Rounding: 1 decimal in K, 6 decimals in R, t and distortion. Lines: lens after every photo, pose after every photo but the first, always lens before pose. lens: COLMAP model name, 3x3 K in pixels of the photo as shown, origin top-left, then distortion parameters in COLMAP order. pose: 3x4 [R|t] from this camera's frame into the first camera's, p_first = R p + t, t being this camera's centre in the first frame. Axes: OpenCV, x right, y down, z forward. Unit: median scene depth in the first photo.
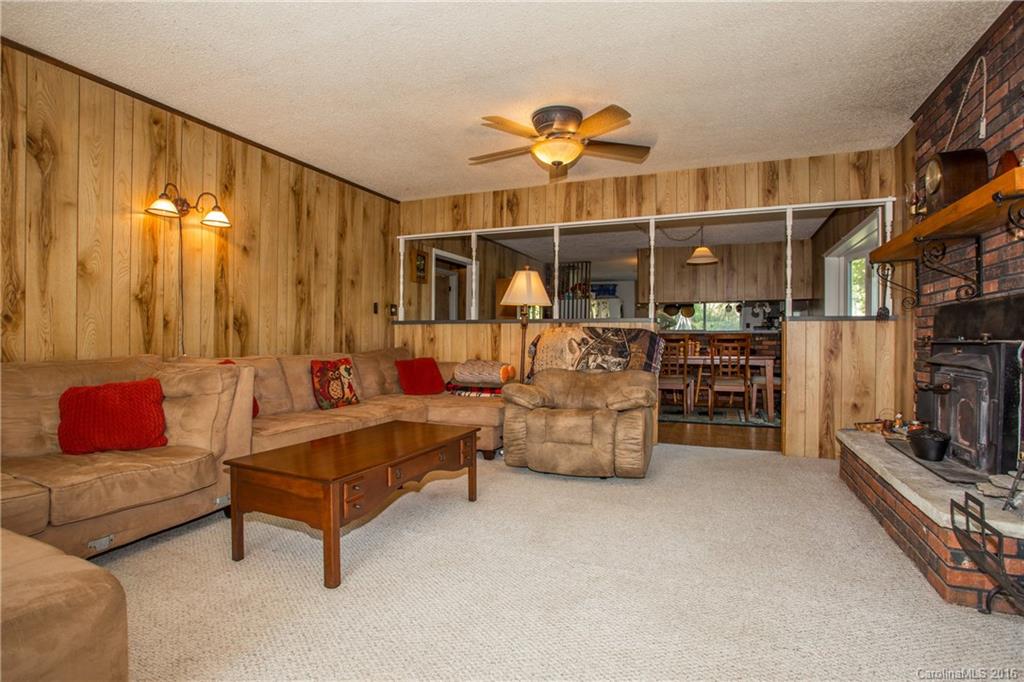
lens RADIAL K [[495.5, 0, 505.3], [0, 495.5, 338.6], [0, 0, 1]] dist [-0.033875, 0.001342]
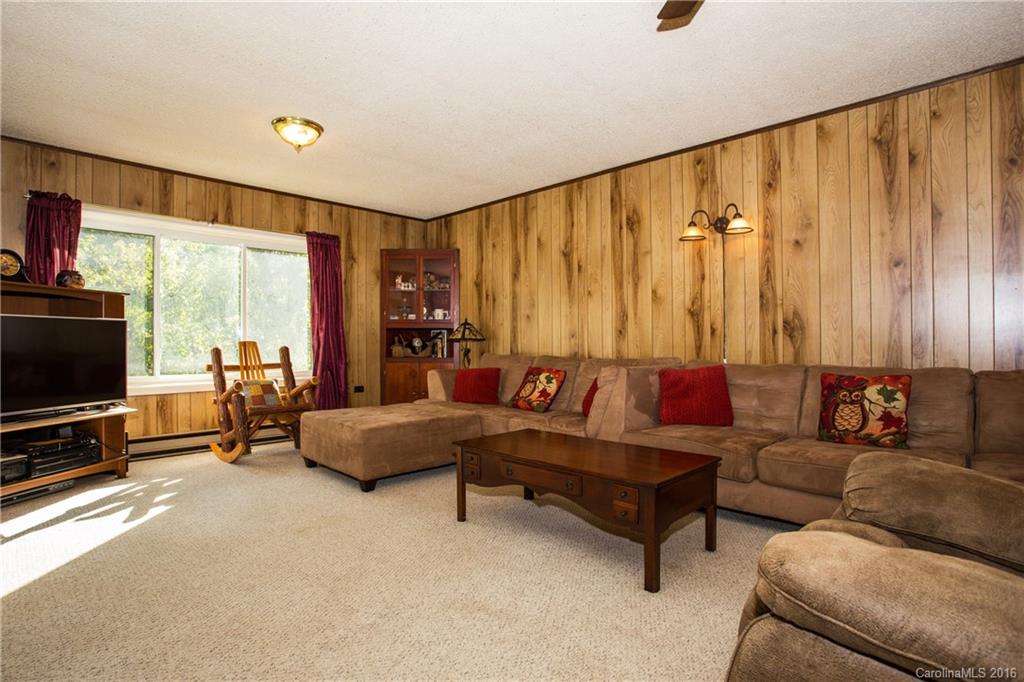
lens RADIAL K [[495.5, 0, 507.5], [0, 495.5, 341.2], [0, 0, 1]] dist [-0.033875, 0.001342]
pose [[-0.335586, -0.007833, -0.941977, 0.551349], [-0.001236, 0.999968, -0.007875, 0.002498], [0.942009, -0.001478, -0.335585, 0.933585]]
